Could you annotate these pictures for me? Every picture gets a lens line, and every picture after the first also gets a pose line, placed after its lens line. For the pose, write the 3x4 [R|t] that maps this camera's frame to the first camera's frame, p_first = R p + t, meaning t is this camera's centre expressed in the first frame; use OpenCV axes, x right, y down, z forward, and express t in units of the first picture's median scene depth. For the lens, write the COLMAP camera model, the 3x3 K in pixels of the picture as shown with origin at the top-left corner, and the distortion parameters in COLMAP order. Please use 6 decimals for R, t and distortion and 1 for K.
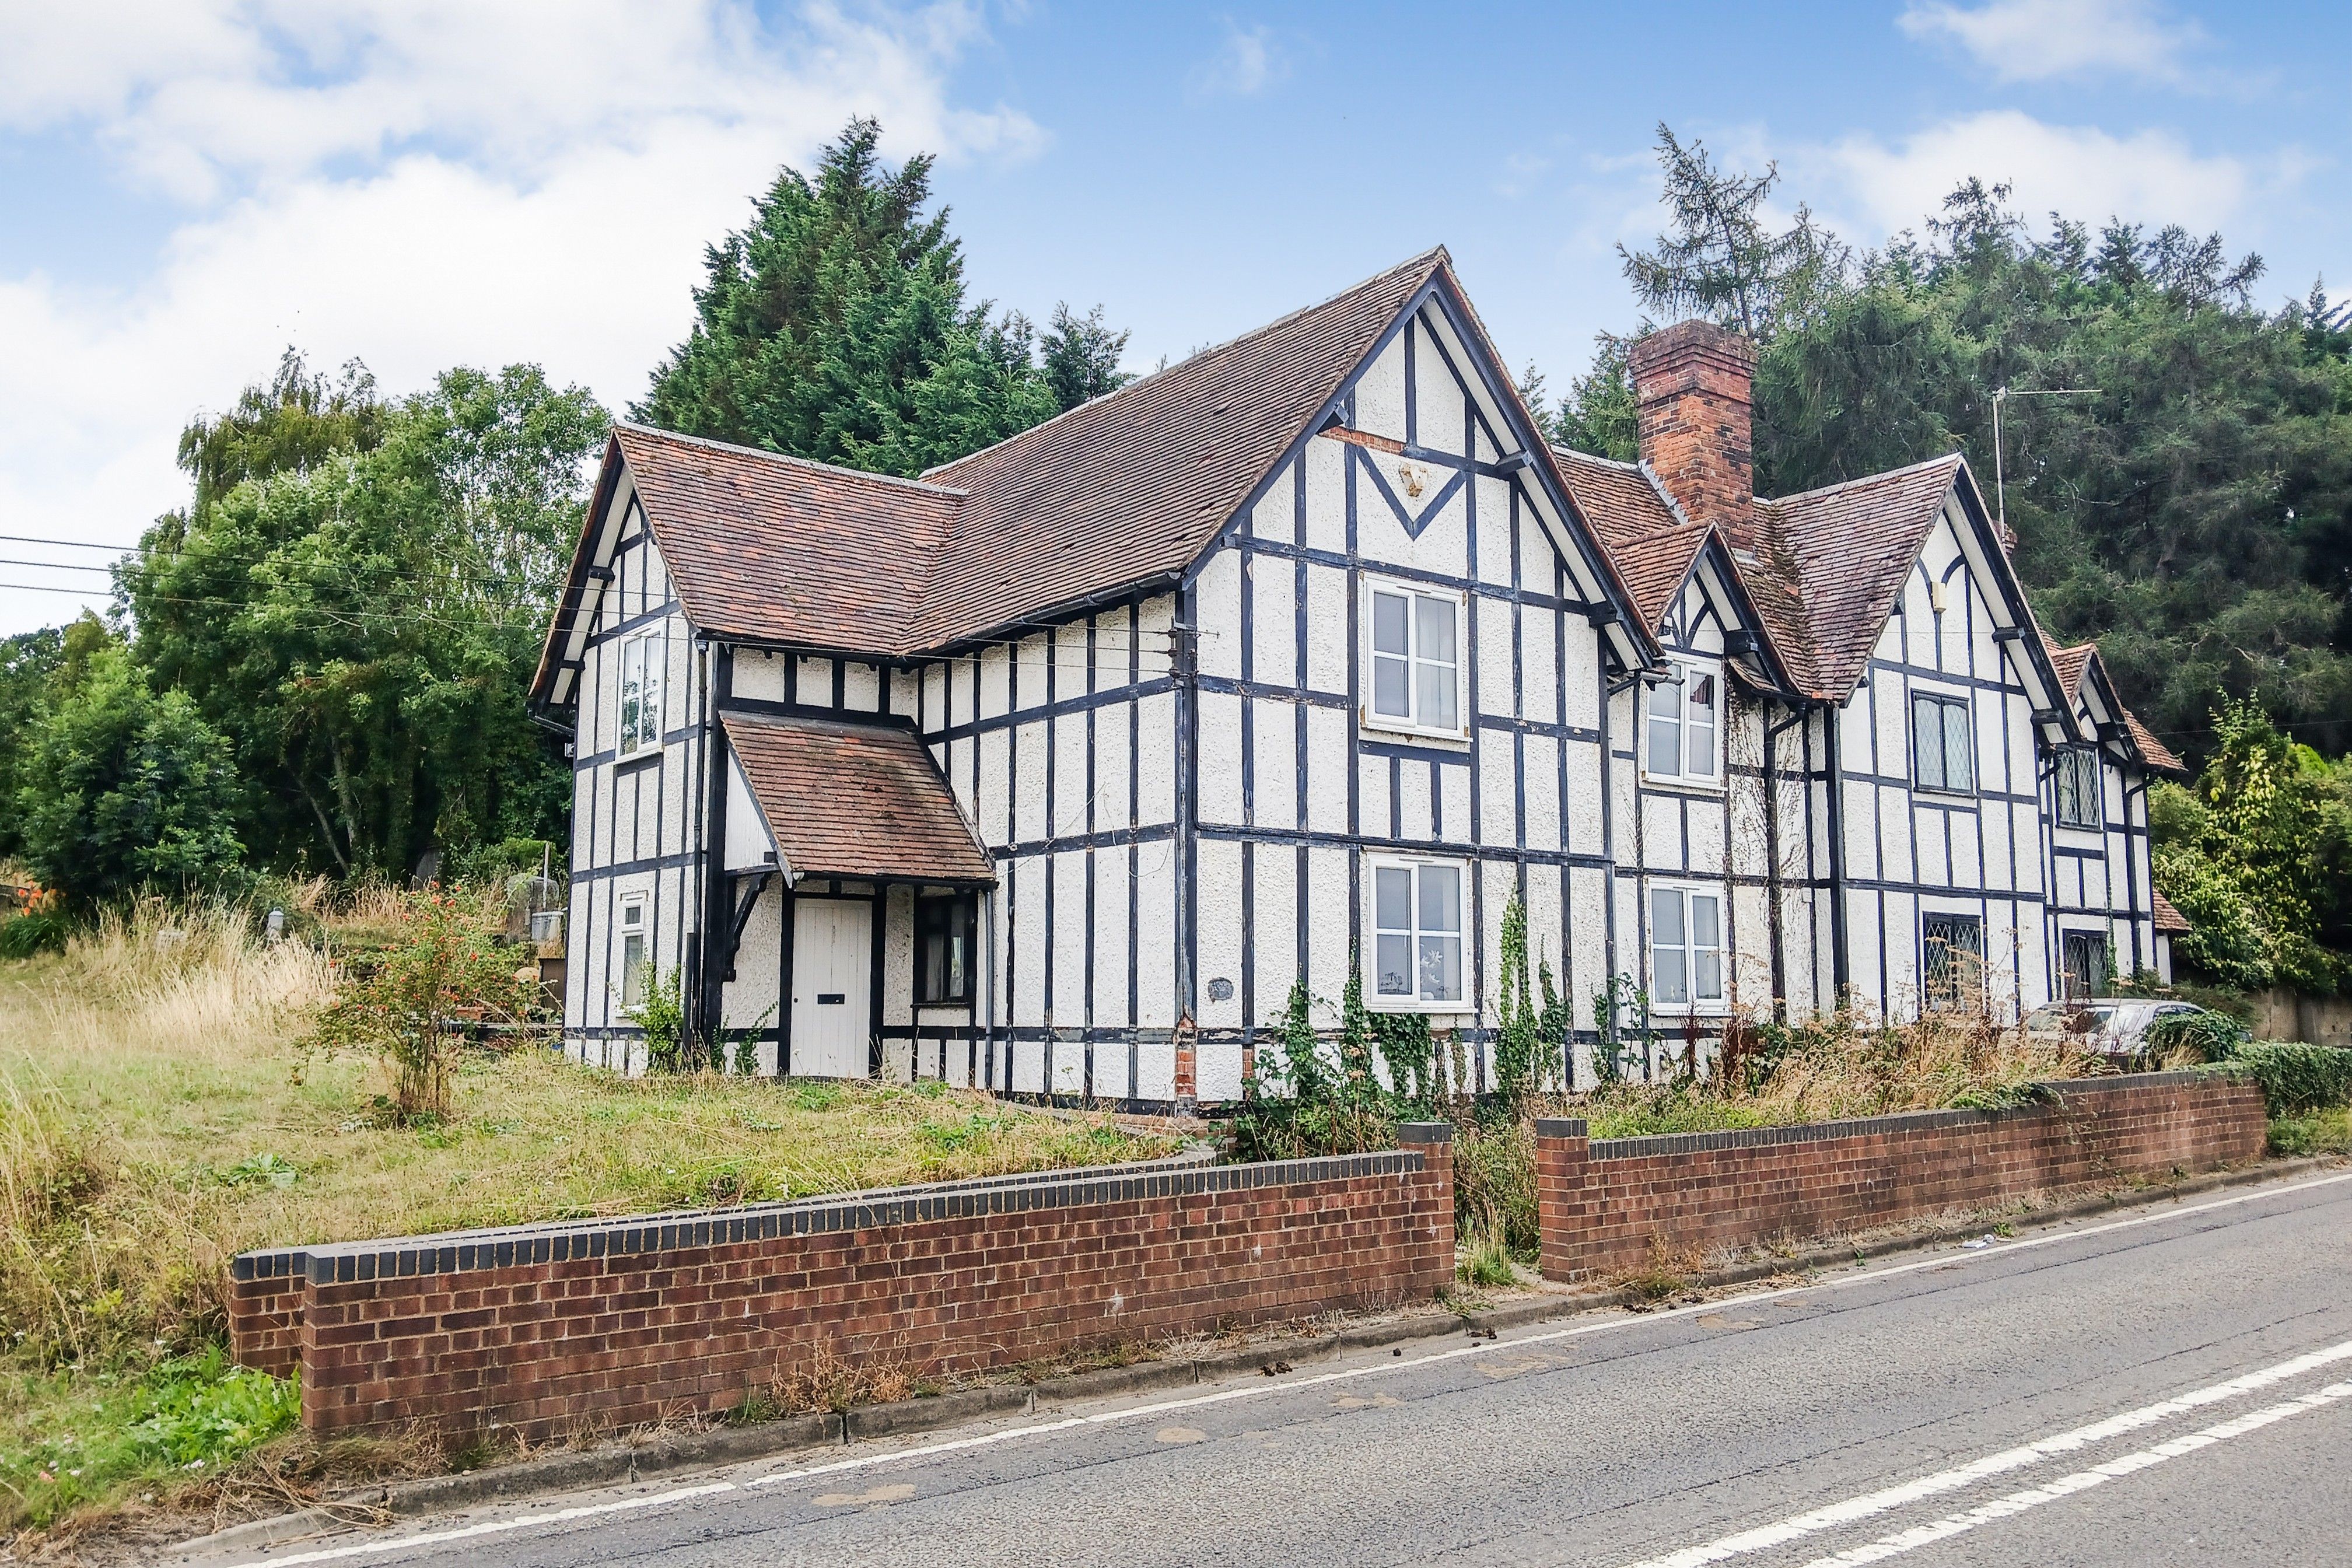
lens RADIAL K [[1751.6, 0, 1089.6], [0, 1751.6, 794.7], [0, 0, 1]] dist [0.041995, -0.076463]
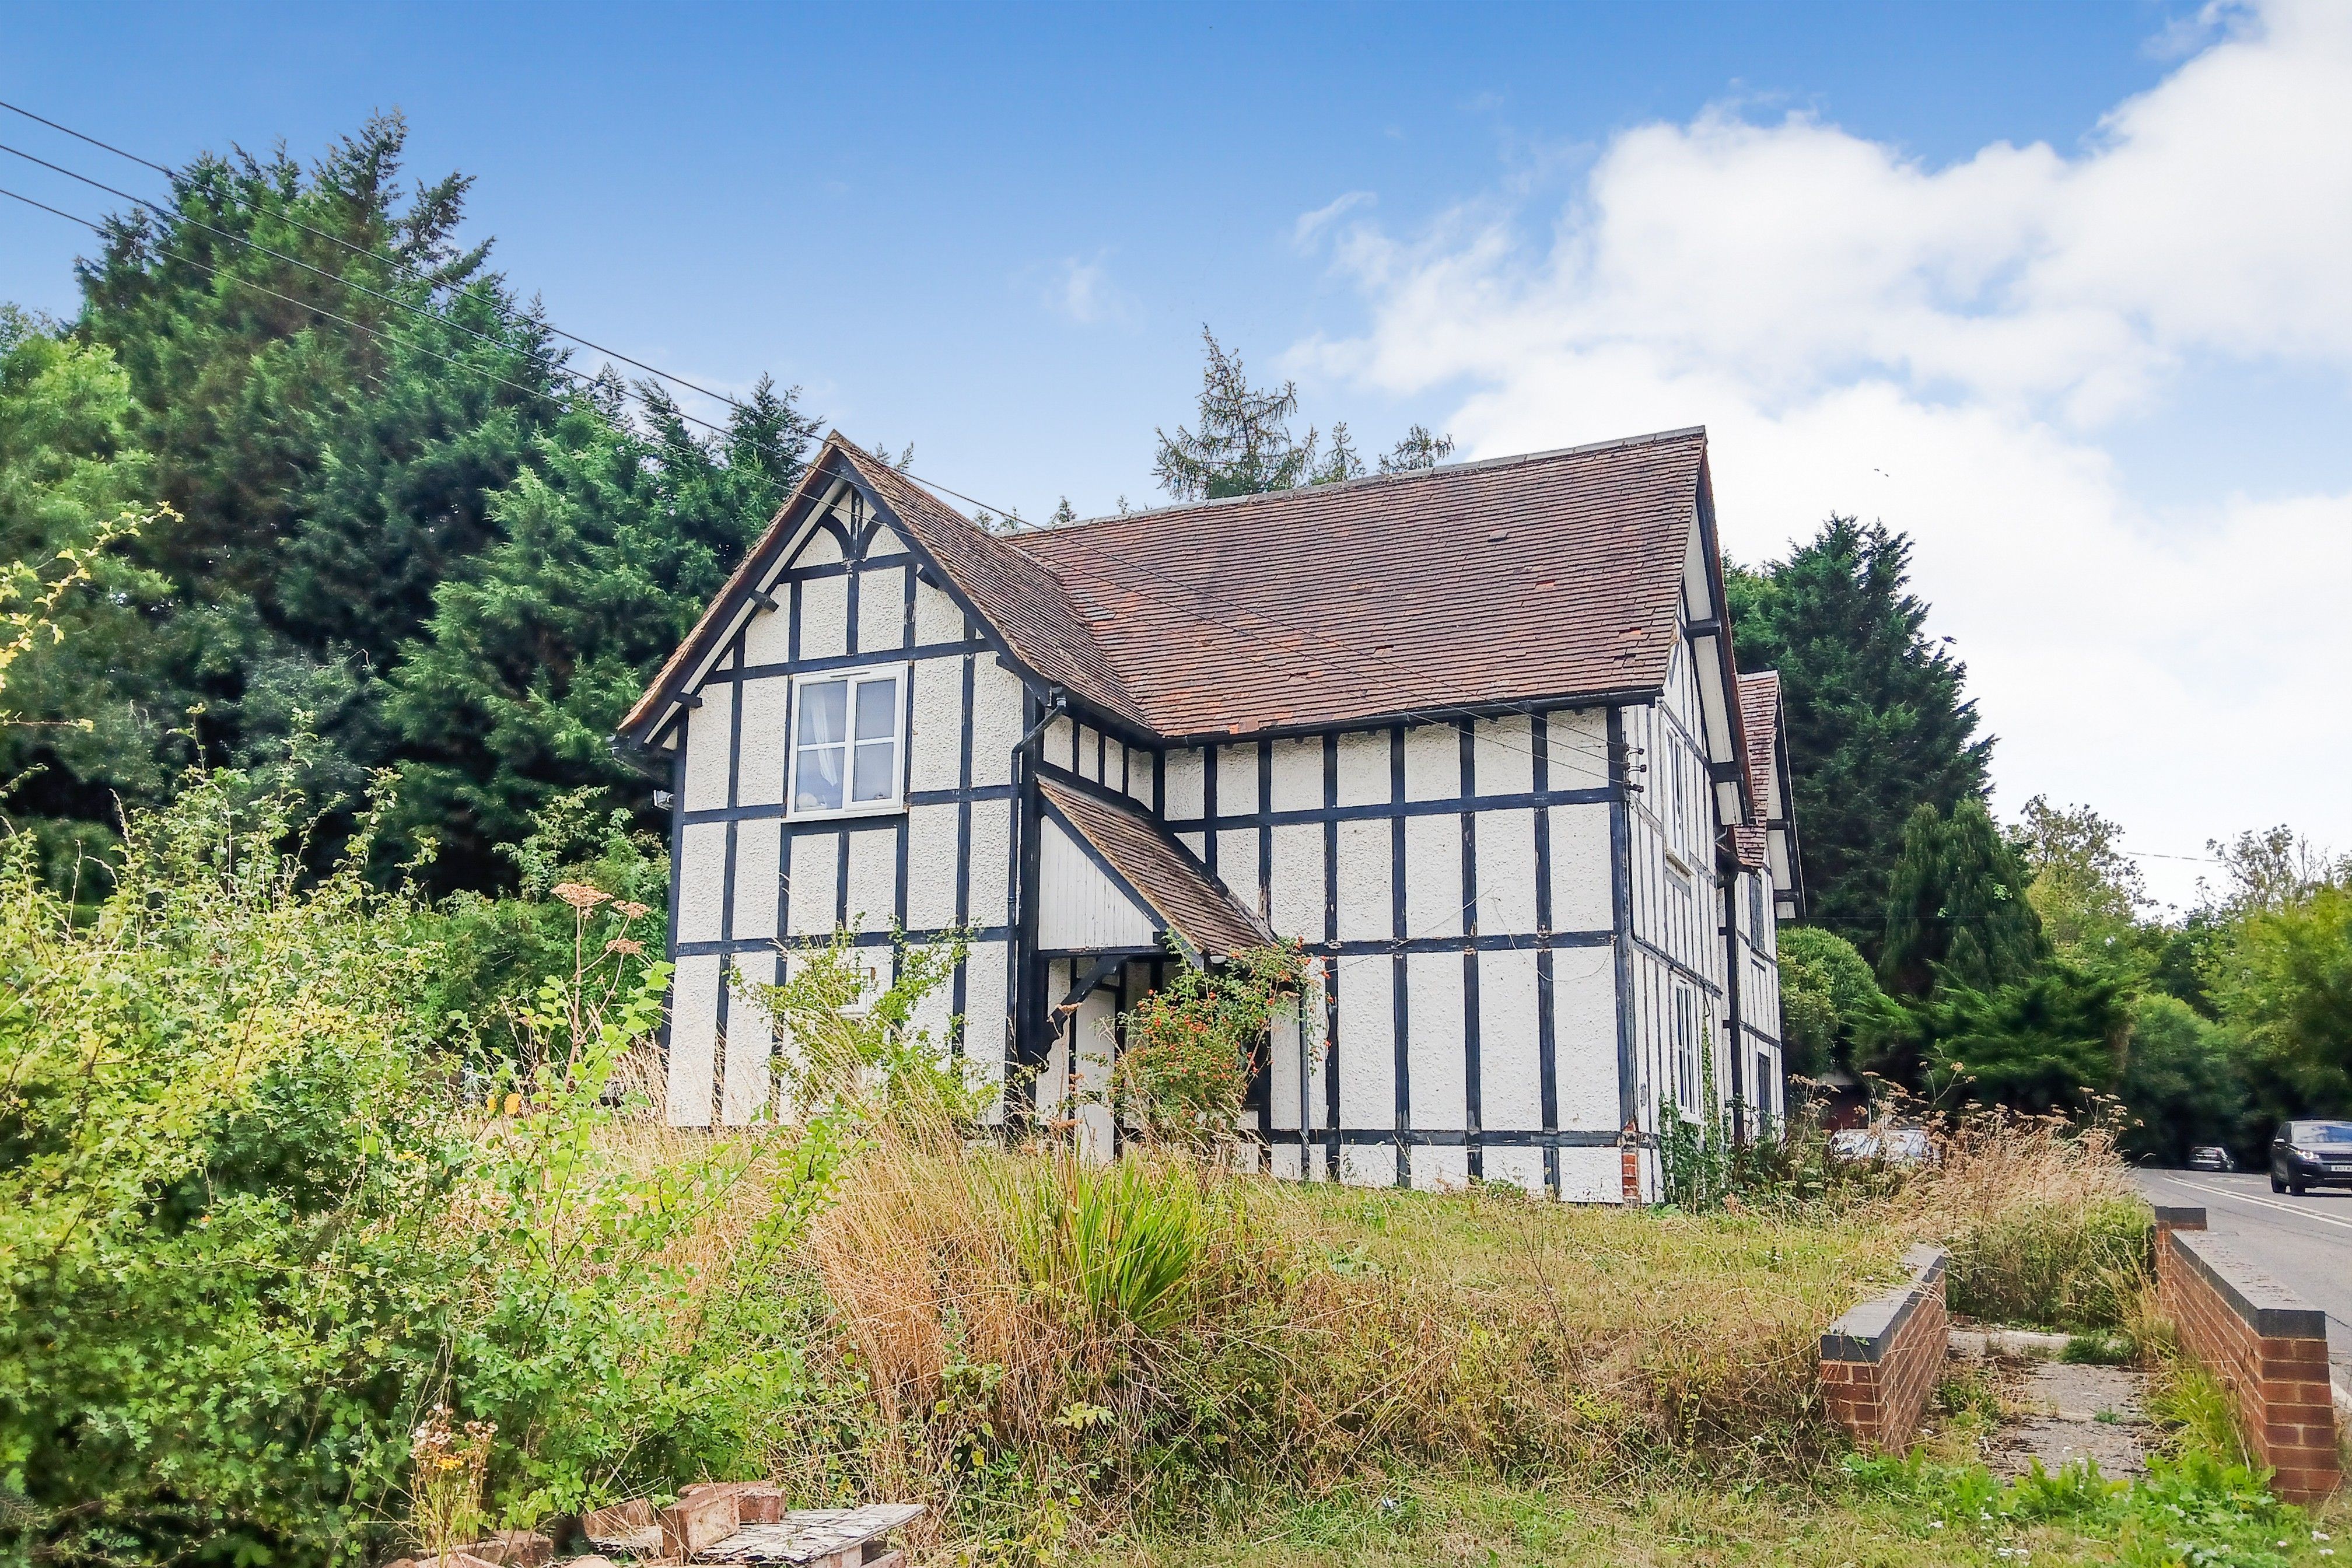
lens RADIAL K [[1751.6, 0, 1095.6], [0, 1751.6, 869.6], [0, 0, 1]] dist [0.041995, -0.076463]
pose [[0.891710, 0.083703, 0.444801, -0.592588], [-0.067484, 0.996354, -0.052207, 0.047336], [-0.447549, 0.016537, 0.894107, 0.184799]]
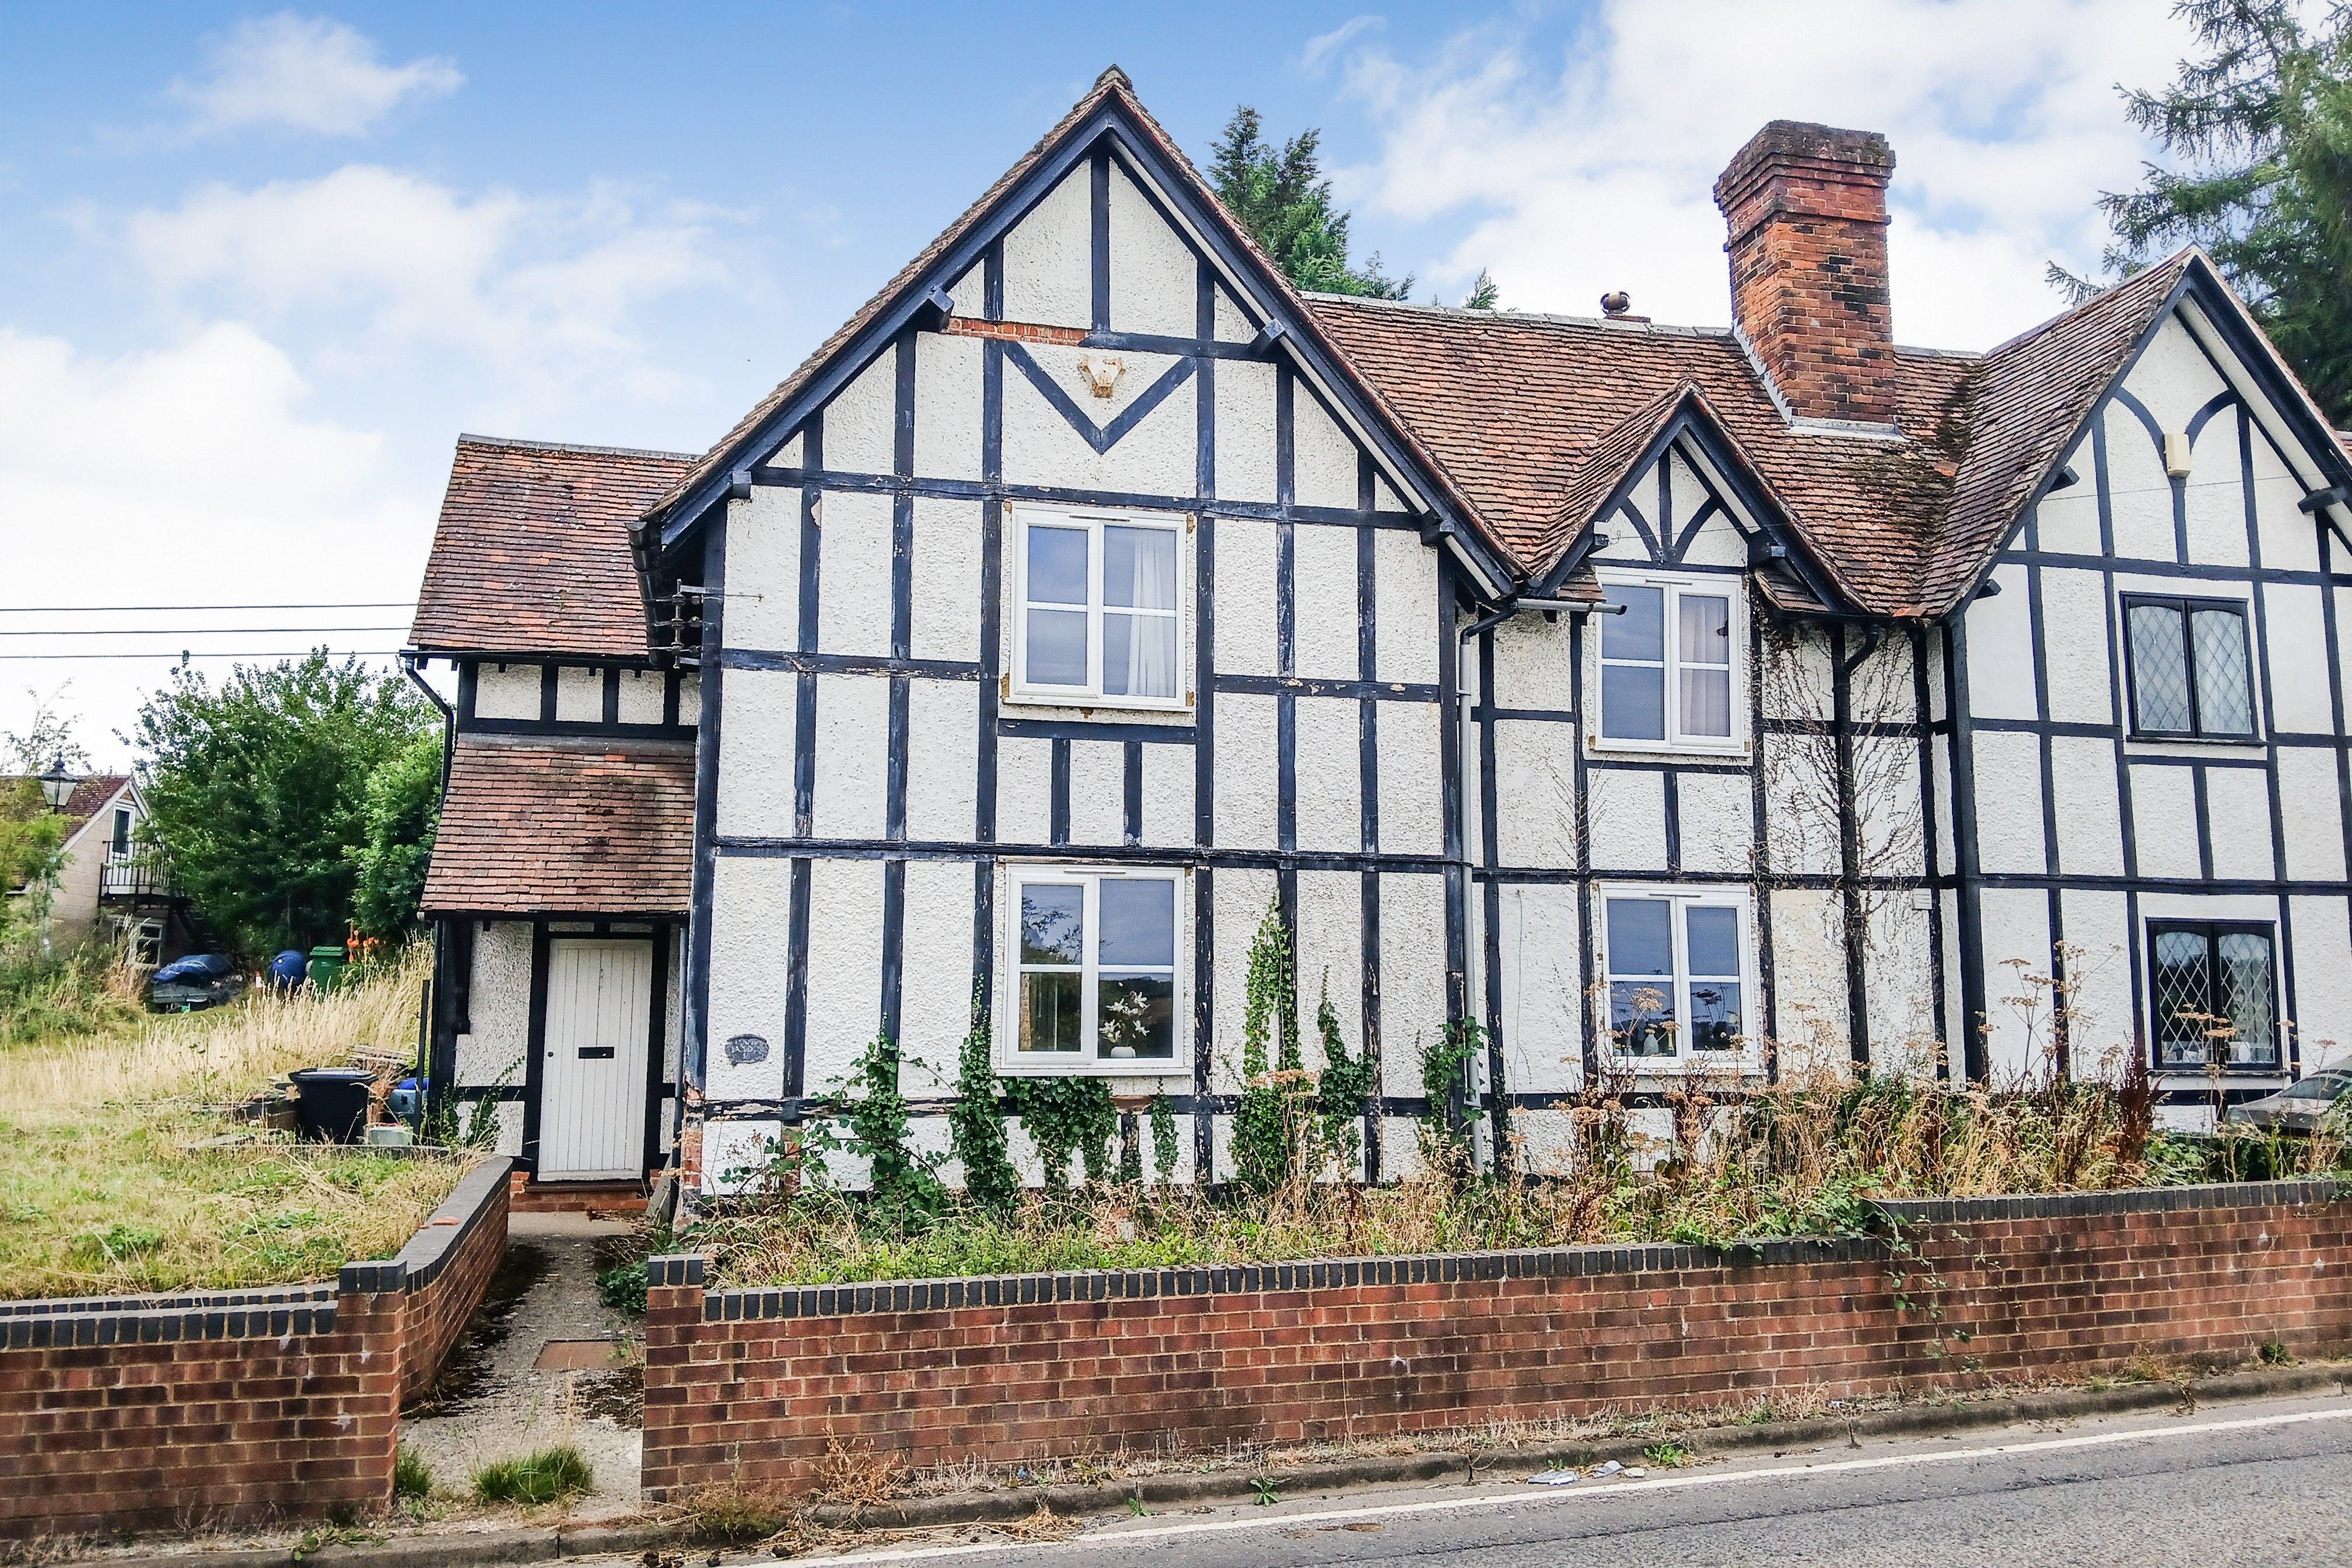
lens RADIAL K [[1751.6, 0, 1164.7], [0, 1751.6, 778.8], [0, 0, 1]] dist [0.041995, -0.076463]
pose [[0.929881, -0.054357, -0.363822, 0.468334], [0.046424, 0.998455, -0.030519, 0.020467], [0.364919, 0.011489, 0.930968, 0.292568]]
